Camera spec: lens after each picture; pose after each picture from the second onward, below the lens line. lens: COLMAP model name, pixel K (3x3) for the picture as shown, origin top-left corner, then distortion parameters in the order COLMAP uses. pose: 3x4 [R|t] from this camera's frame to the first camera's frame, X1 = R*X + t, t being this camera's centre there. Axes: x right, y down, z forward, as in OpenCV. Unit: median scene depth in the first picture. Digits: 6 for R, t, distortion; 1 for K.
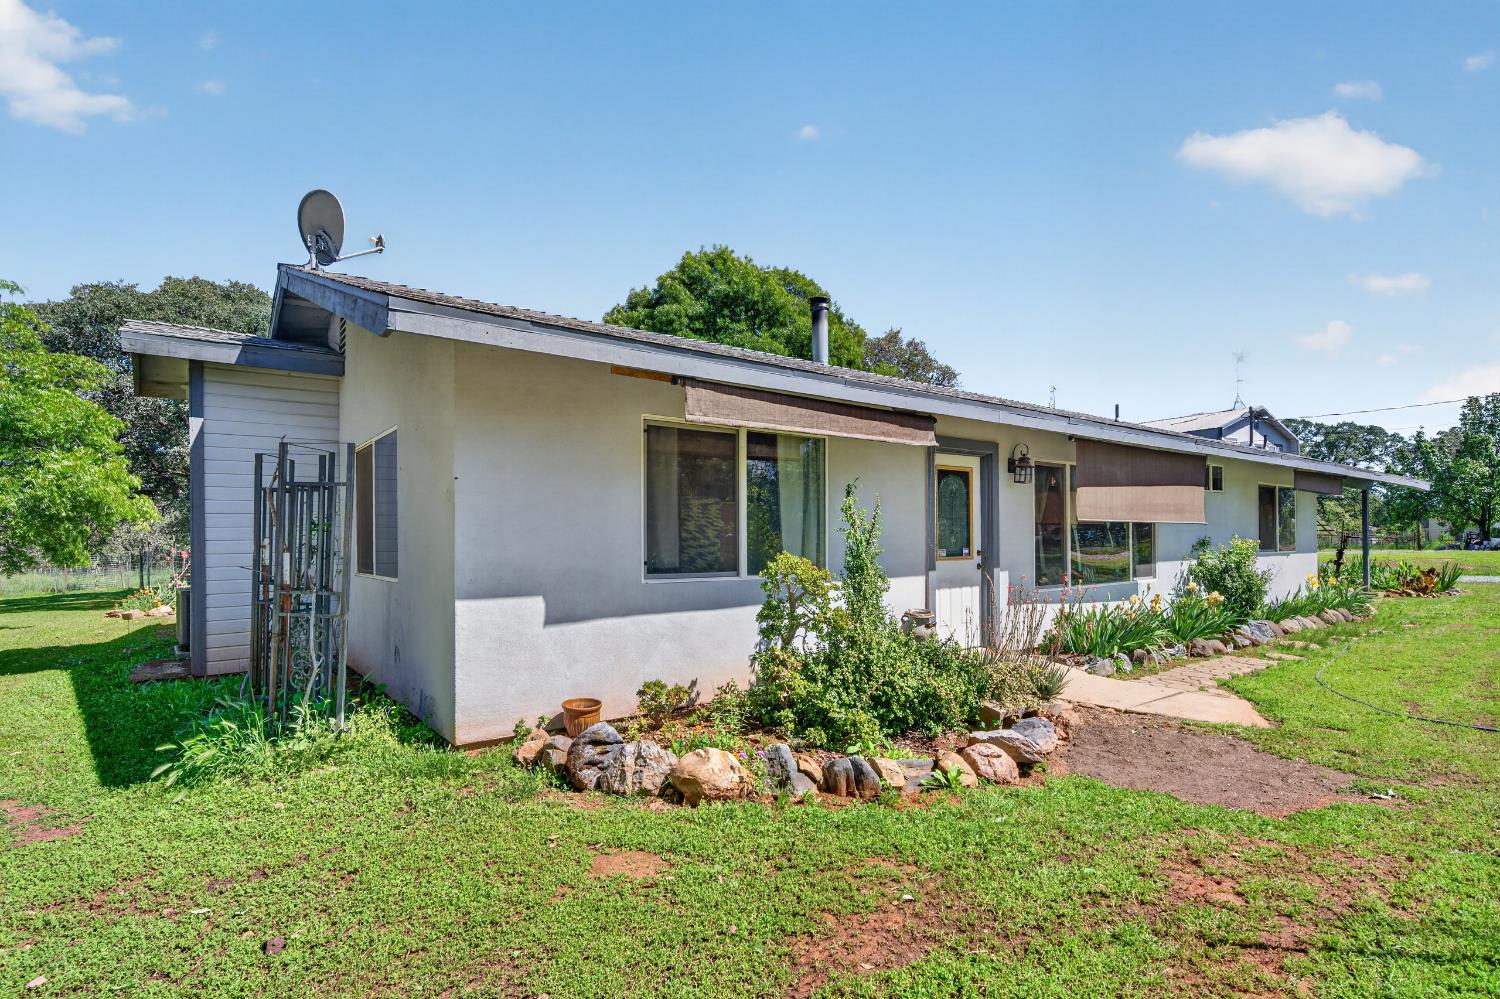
lens RADIAL K [[735.8, 0, 755.5], [0, 735.8, 525.1], [0, 0, 1]] dist [0.003146, 0.000021]
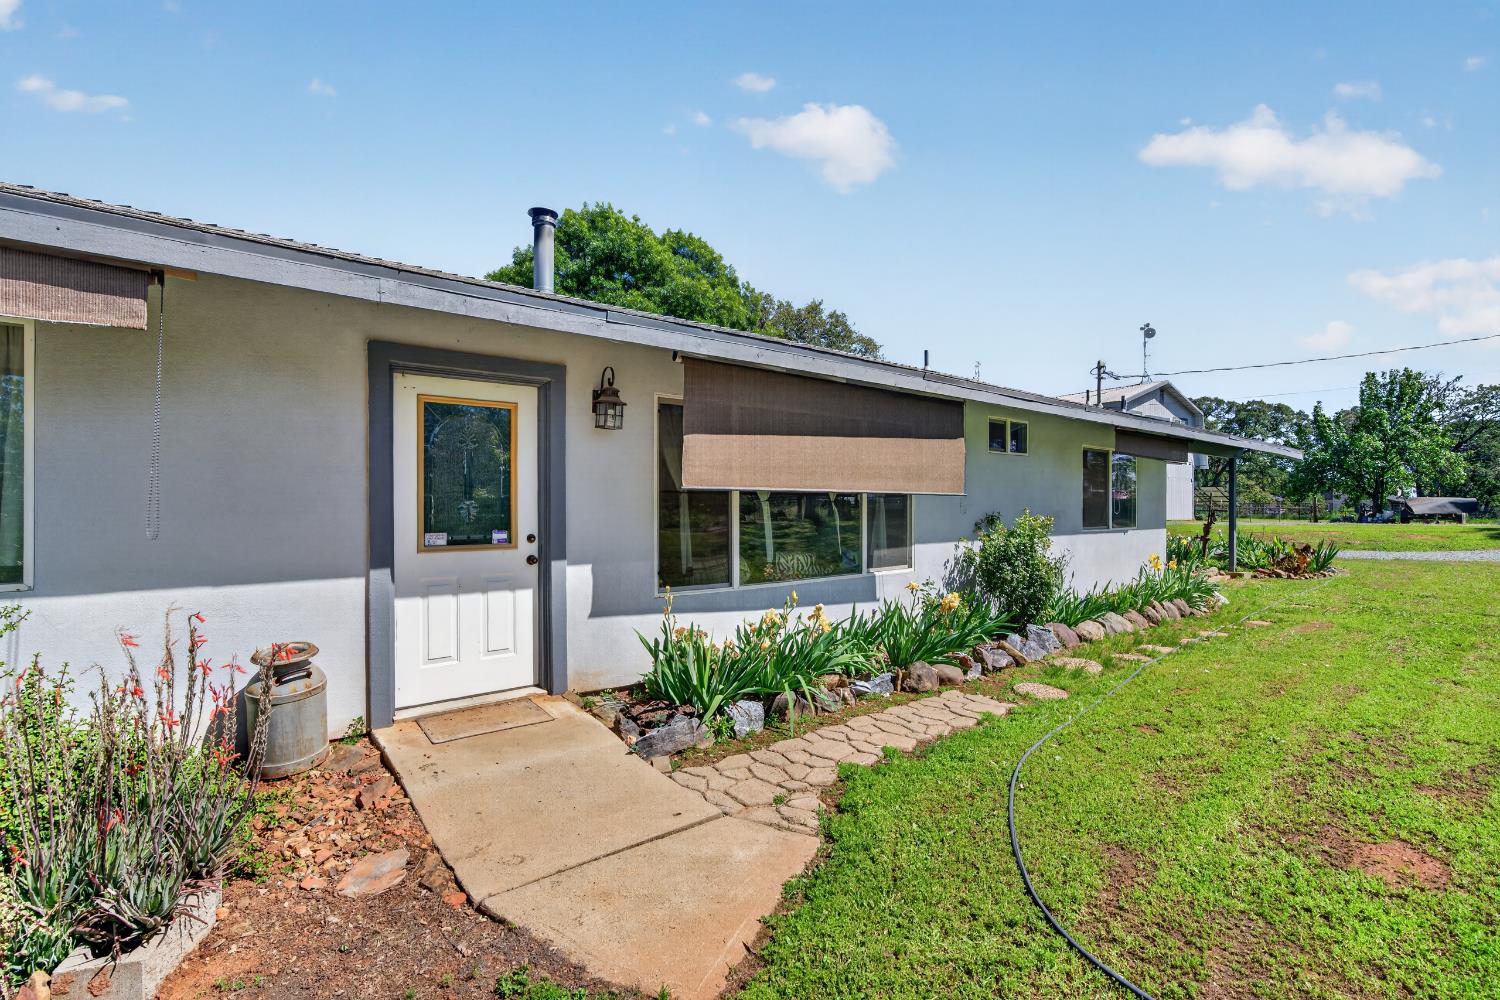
lens RADIAL K [[666.7, 0, 750.0], [0, 666.7, 500.0], [0, 0, 1]] dist [-0.043460, 0.031731]
pose [[0.999924, 0.007852, 0.009464, 0.142734], [-0.007959, 0.999904, 0.011330, -0.000955], [-0.009374, -0.011404, 0.999891, 0.126086]]
